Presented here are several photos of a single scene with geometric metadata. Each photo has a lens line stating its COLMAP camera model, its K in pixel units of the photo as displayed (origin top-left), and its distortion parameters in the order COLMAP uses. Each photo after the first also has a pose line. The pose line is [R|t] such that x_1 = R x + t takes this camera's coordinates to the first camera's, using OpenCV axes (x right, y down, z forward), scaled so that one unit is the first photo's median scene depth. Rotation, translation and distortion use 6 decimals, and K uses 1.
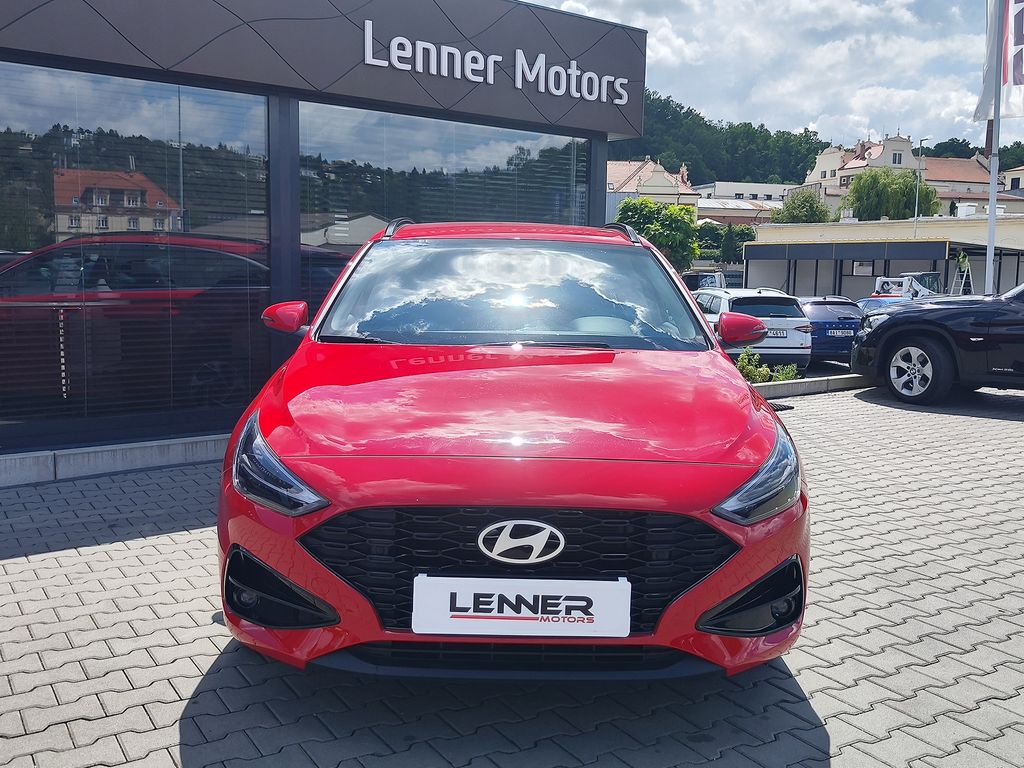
lens RADIAL K [[965.2, 0, 513.4], [0, 965.2, 382.5], [0, 0, 1]] dist [0.009681, 0.000000]
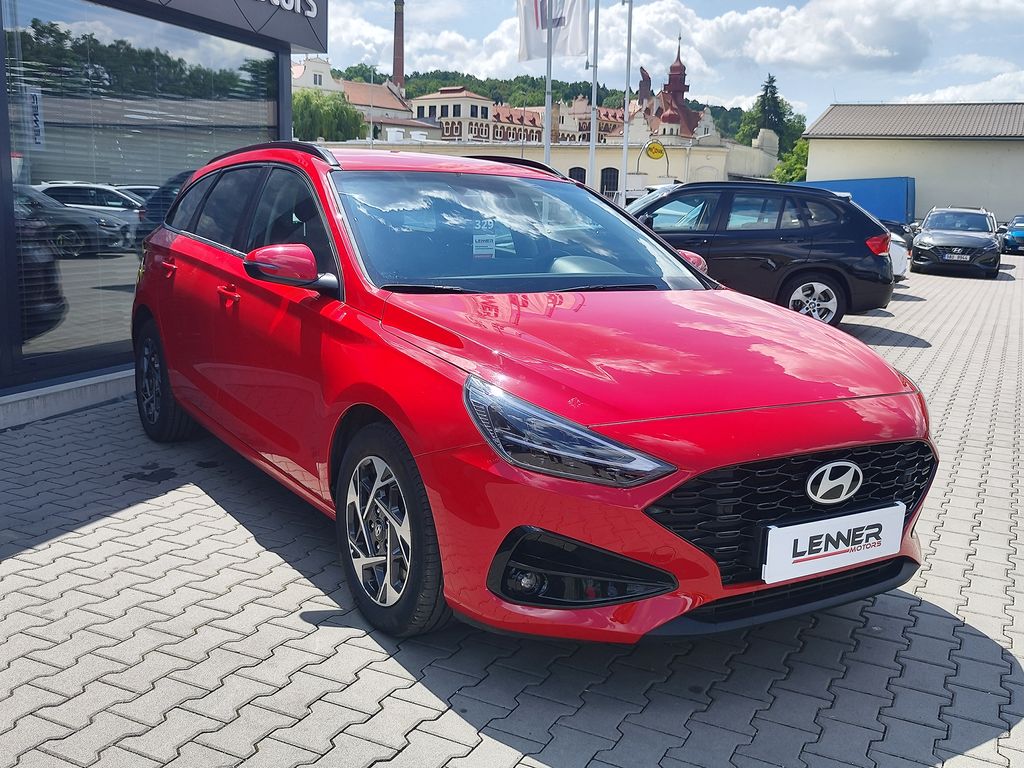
lens RADIAL K [[965.2, 0, 512.0], [0, 965.2, 384.9], [0, 0, 1]] dist [0.009681, 0.000000]
pose [[0.858536, -0.081332, 0.506261, -0.829275], [0.037737, 0.994685, 0.095802, -0.057560], [-0.511362, -0.063144, 0.857042, 0.276308]]
